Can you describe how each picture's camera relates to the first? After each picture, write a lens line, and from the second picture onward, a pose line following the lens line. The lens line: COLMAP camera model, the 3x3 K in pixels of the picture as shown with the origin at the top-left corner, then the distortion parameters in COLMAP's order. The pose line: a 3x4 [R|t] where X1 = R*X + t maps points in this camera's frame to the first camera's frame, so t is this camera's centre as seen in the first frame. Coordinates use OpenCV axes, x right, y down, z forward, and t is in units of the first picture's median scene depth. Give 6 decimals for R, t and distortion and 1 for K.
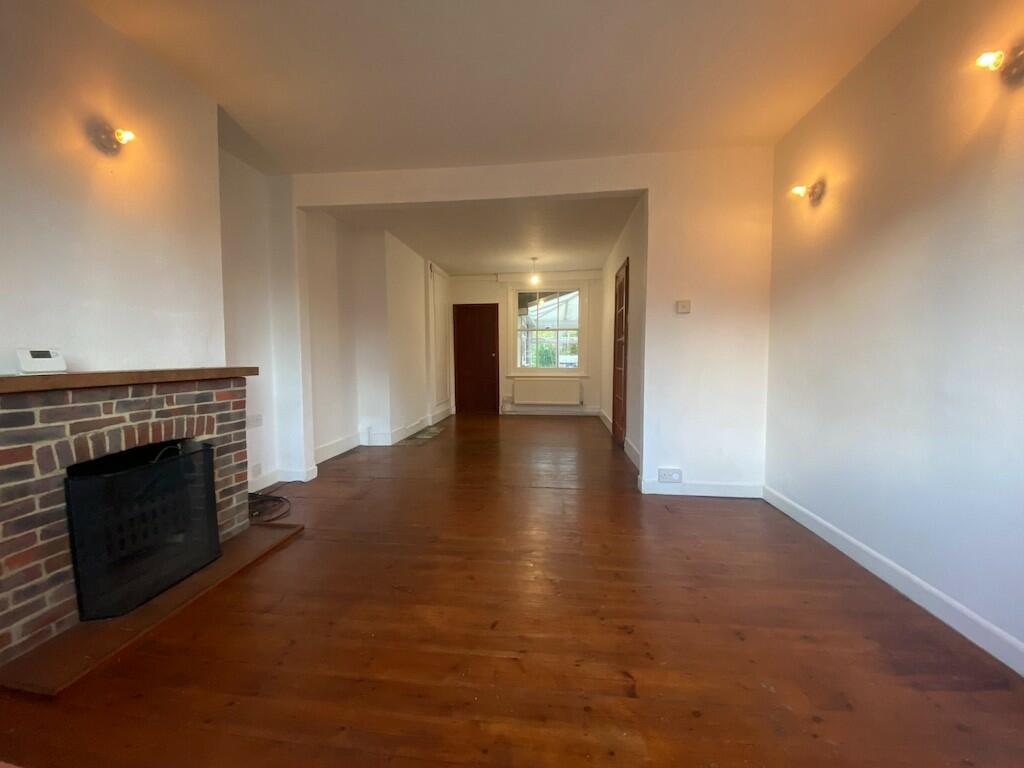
lens RADIAL K [[410.0, 0, 521.9], [0, 410.0, 374.2], [0, 0, 1]] dist [0.003641, -0.007982]
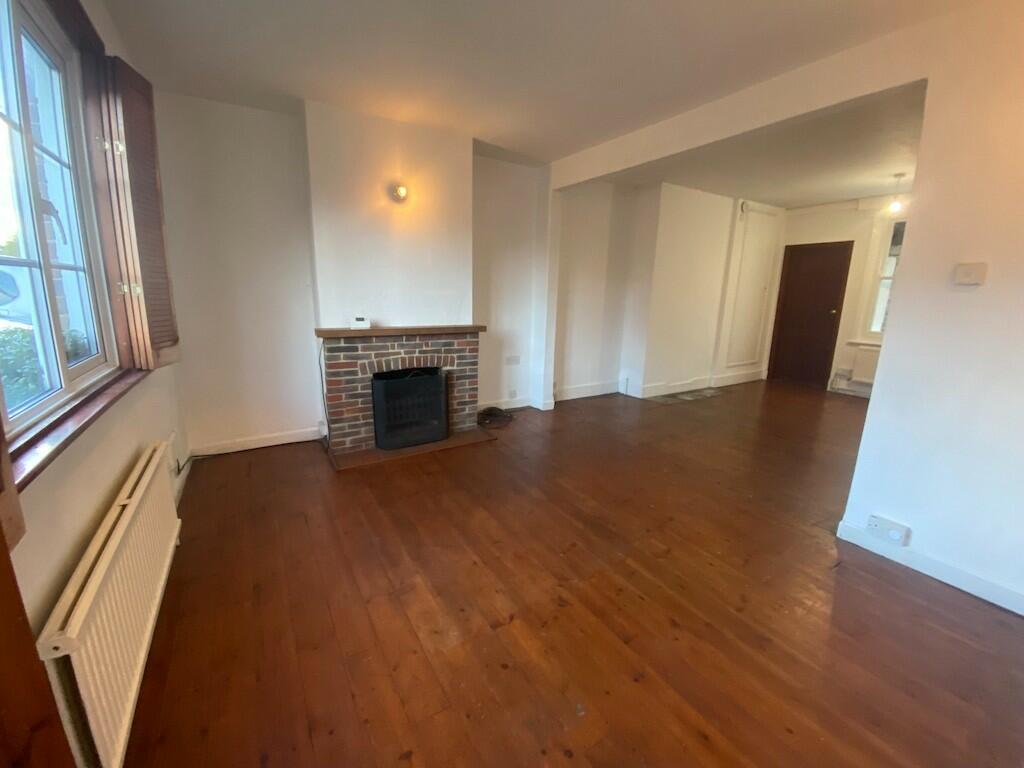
lens RADIAL K [[410.0, 0, 507.8], [0, 410.0, 382.6], [0, 0, 1]] dist [0.003641, -0.007982]
pose [[0.618709, 0.187023, -0.763034, 0.653396], [-0.058542, 0.979526, 0.192617, -0.122445], [0.783436, -0.074505, 0.616991, 0.173759]]
